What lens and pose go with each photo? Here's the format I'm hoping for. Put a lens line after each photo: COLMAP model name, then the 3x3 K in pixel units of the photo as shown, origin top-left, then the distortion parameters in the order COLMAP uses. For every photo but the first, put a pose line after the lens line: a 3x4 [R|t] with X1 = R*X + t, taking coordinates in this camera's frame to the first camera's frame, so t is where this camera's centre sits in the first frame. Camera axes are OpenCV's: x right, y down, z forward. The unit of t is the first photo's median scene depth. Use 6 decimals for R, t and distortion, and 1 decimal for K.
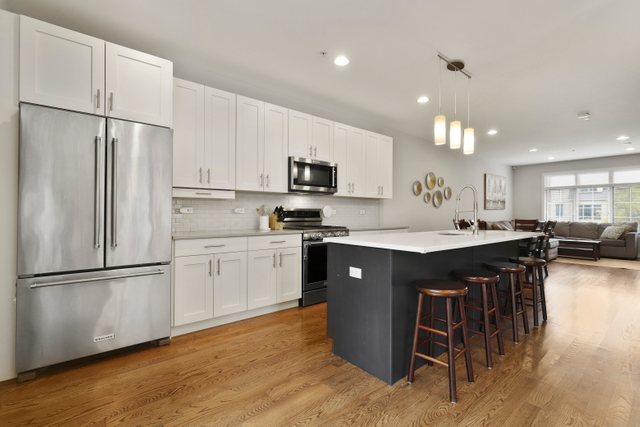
lens RADIAL K [[292.6, 0, 322.9], [0, 292.6, 209.7], [0, 0, 1]] dist [-0.002773, -0.000513]
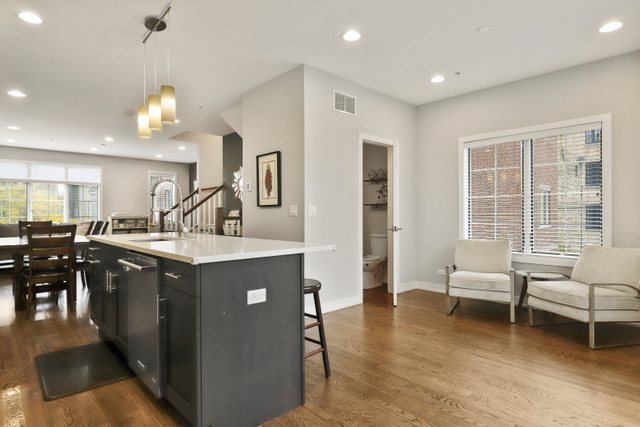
lens RADIAL K [[353.4, 0, 308.3], [0, 353.4, 216.7], [0, 0, 1]] dist [0.000360, 0.000662]
pose [[-0.046570, -0.019014, 0.998734, -0.498054], [-0.007388, 0.999798, 0.018689, 0.004025], [-0.998888, -0.006508, -0.046701, 0.614104]]
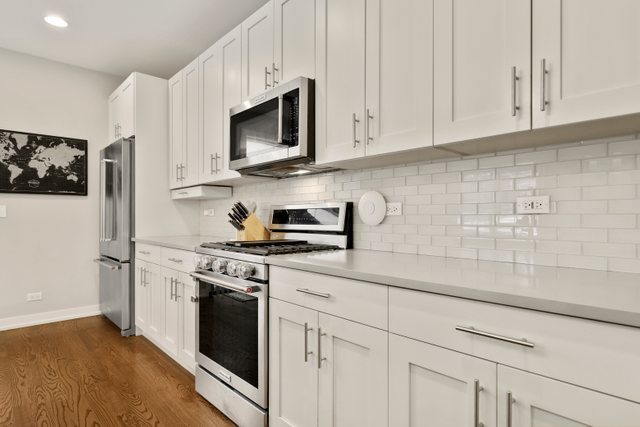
lens RADIAL K [[353.4, 0, 308.3], [0, 353.4, 216.7], [0, 0, 1]] dist [0.000360, 0.000662]
pose [[0.012710, -0.009251, -0.999876, 0.587153], [0.007545, 0.999930, -0.009155, 0.024263], [0.999891, -0.007428, 0.012779, 1.255301]]
